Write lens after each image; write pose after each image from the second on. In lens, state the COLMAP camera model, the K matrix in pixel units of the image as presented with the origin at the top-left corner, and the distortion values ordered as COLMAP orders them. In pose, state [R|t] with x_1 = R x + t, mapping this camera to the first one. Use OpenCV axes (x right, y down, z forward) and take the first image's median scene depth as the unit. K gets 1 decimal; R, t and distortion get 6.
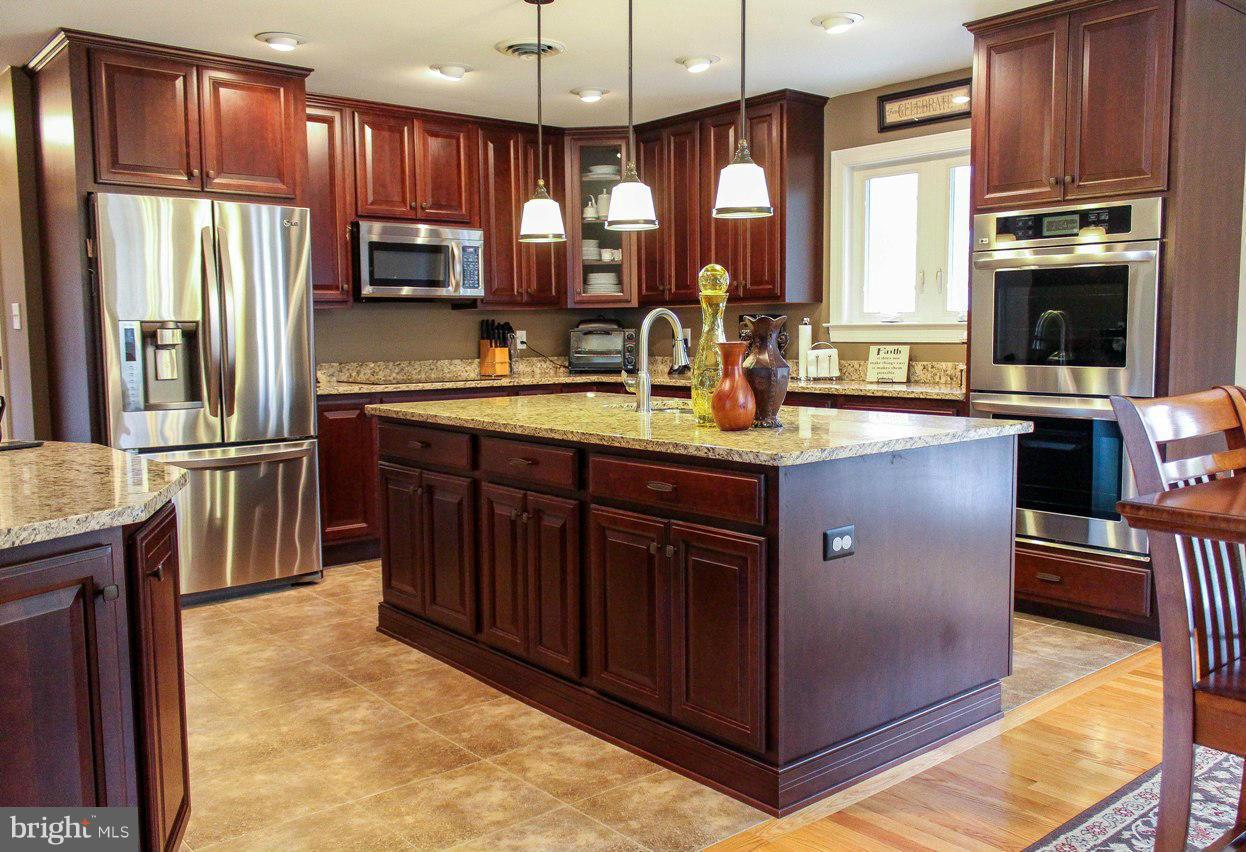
lens RADIAL K [[1052.5, 0, 635.0], [0, 1052.5, 422.1], [0, 0, 1]] dist [-0.012241, 0.001078]
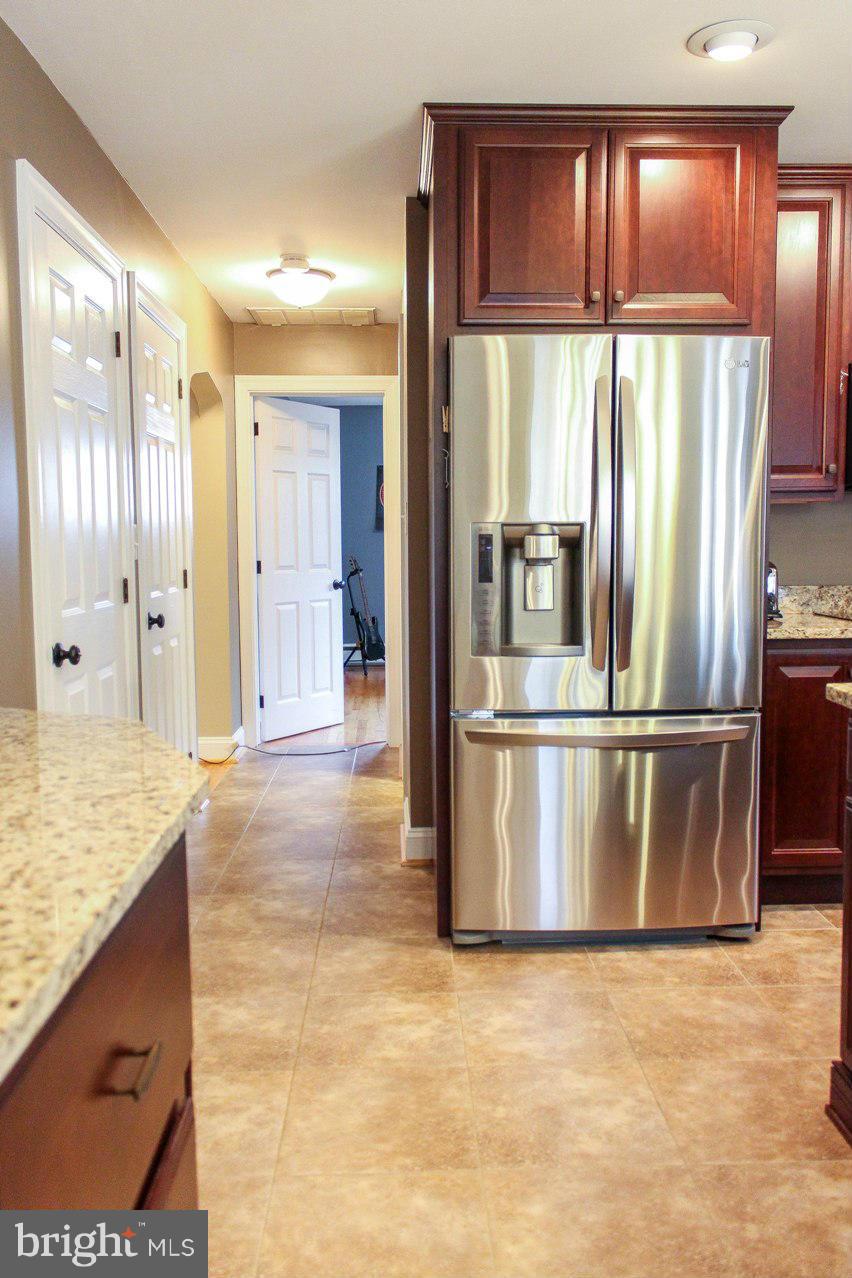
lens RADIAL K [[1062.6, 0, 426.0], [0, 1062.6, 639.0], [0, 0, 1]] dist [0.005884, 0.005973]
pose [[0.787261, 0.060014, -0.613692, -0.082143], [-0.052527, 0.998162, 0.030228, -0.038488], [0.614378, 0.008438, 0.788967, 0.413821]]
